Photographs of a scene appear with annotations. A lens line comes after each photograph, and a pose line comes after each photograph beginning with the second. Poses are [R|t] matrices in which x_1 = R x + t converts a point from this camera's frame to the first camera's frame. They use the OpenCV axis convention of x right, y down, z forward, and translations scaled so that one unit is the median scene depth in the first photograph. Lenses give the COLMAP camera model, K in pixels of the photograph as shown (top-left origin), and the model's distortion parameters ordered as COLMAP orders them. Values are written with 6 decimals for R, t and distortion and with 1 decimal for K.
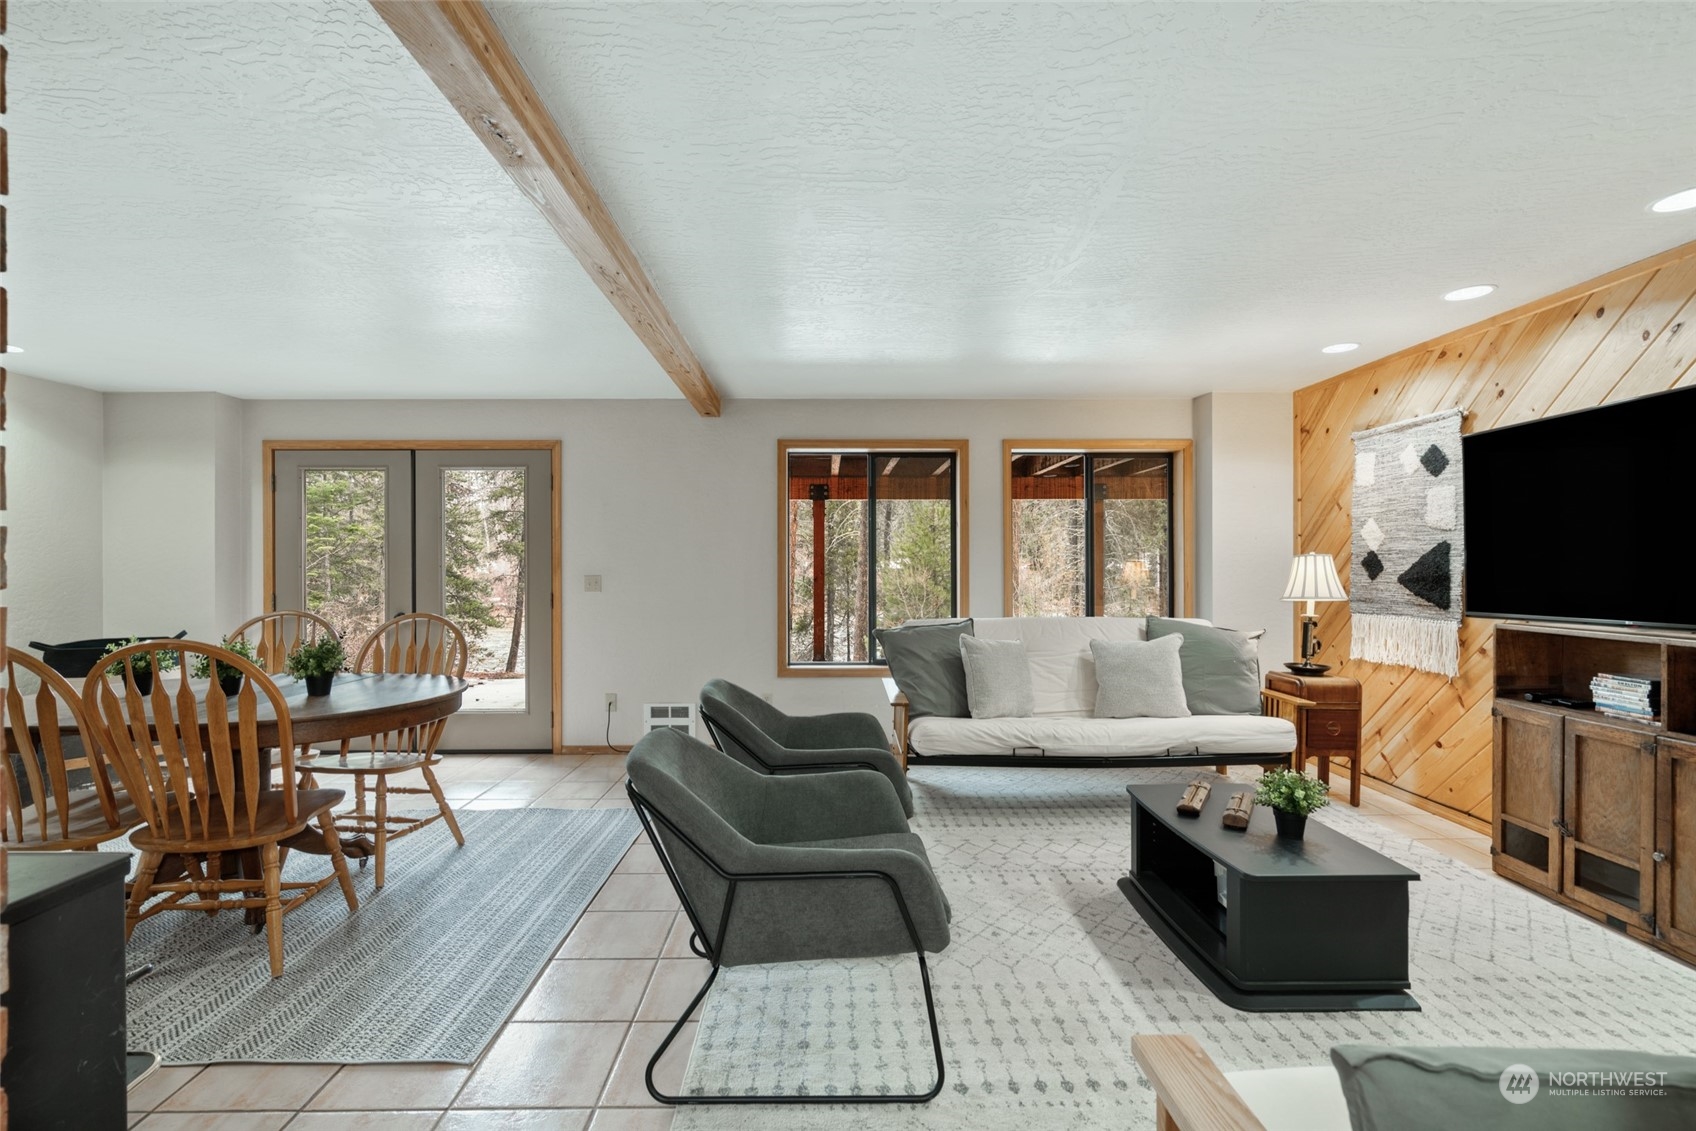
lens RADIAL K [[790.3, 0, 848.8], [0, 790.3, 567.3], [0, 0, 1]] dist [-0.002047, 0.000347]
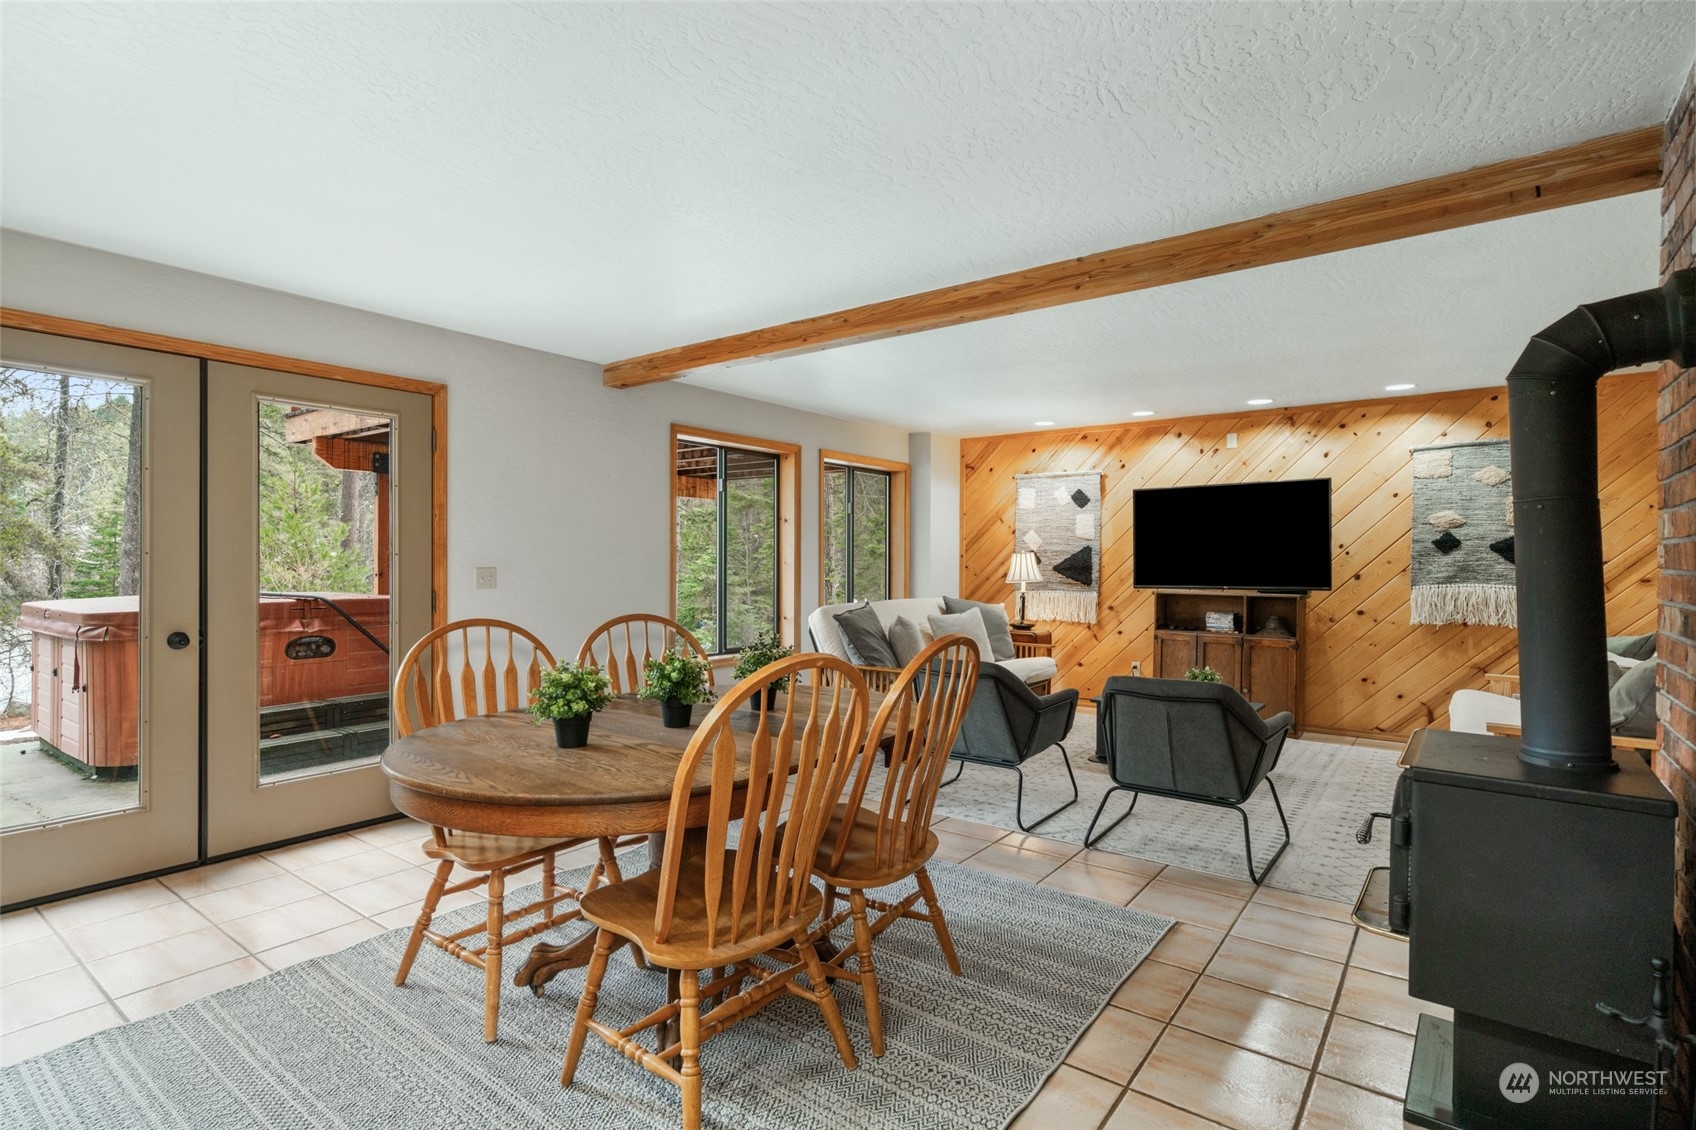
lens RADIAL K [[844.8, 0, 853.9], [0, 844.8, 561.2], [0, 0, 1]] dist [0.002437, 0.001560]
pose [[0.602685, 0.003071, 0.797973, -0.961163], [-0.005849, 0.999983, 0.000569, 0.001979], [-0.797958, -0.005011, 0.602693, 0.272408]]
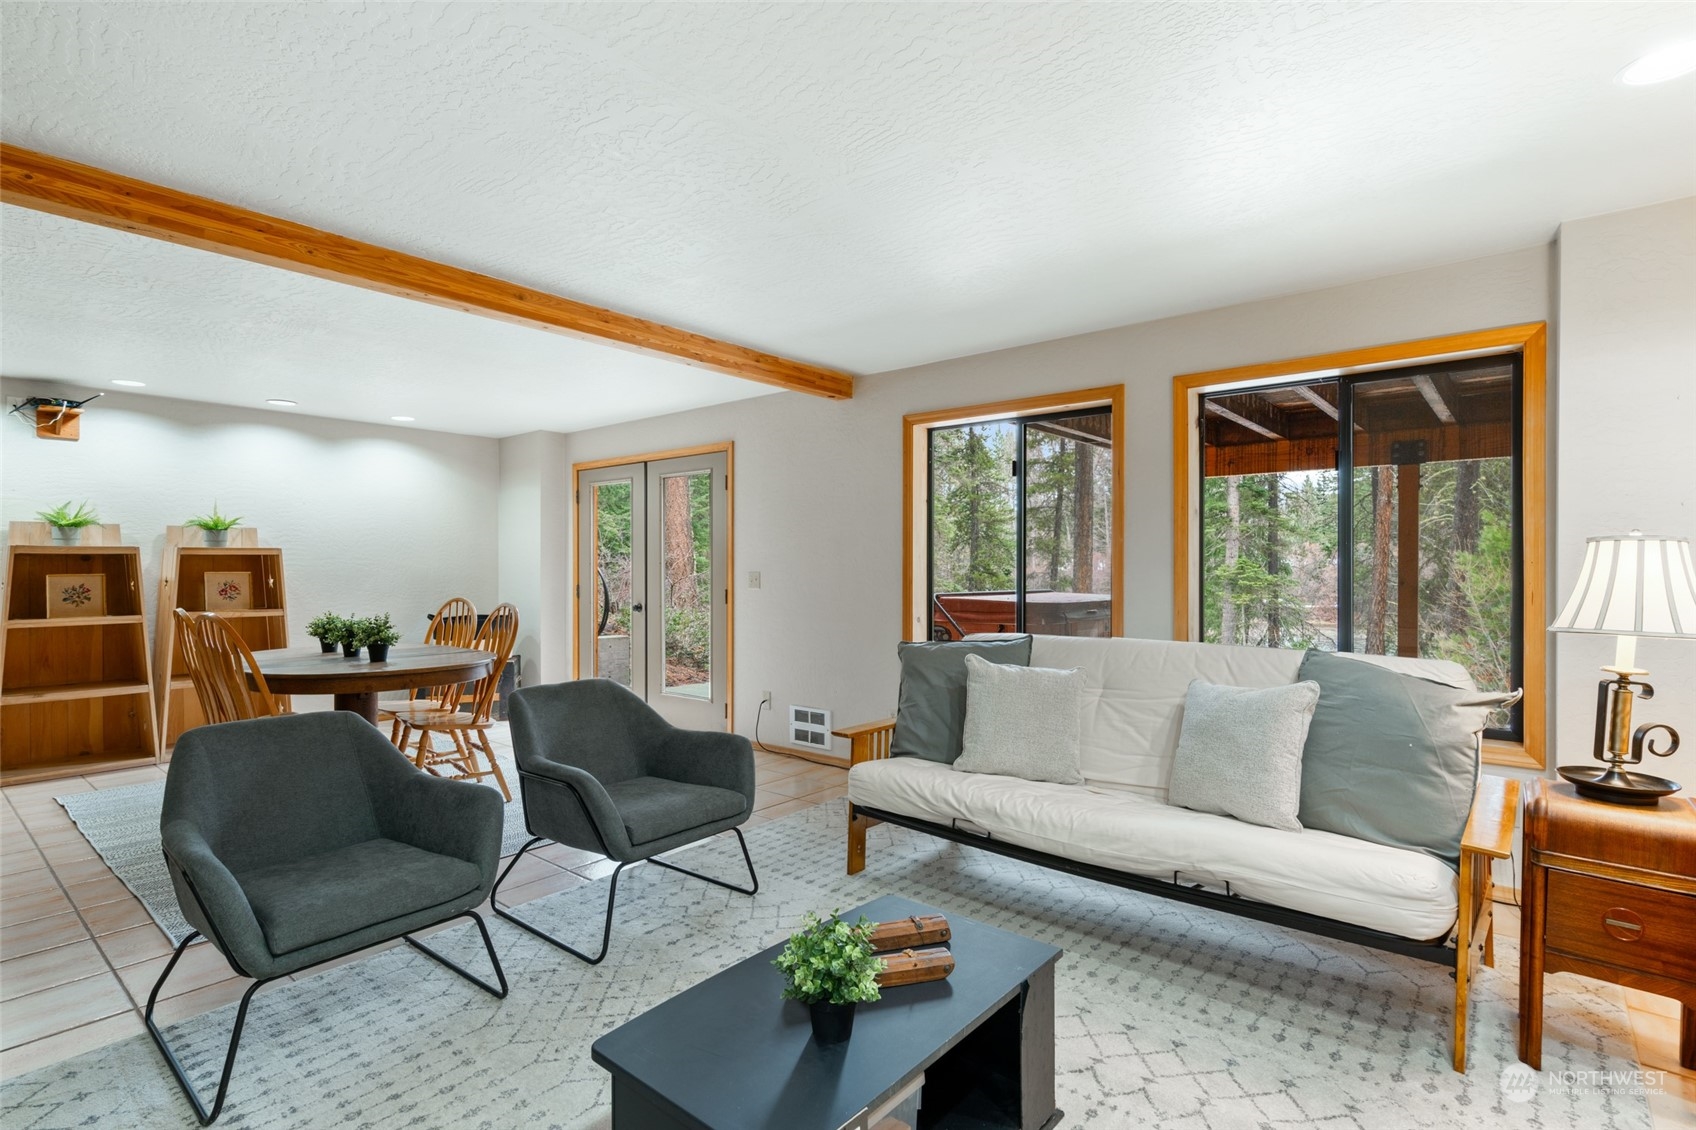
lens RADIAL K [[844.8, 0, 830.5], [0, 844.8, 572.9], [0, 0, 1]] dist [0.002437, 0.001560]
pose [[0.739346, 0.007968, -0.673279, 0.590582], [-0.003394, 0.999961, 0.008108, 0.002842], [0.673317, -0.003710, 0.739344, 0.337244]]
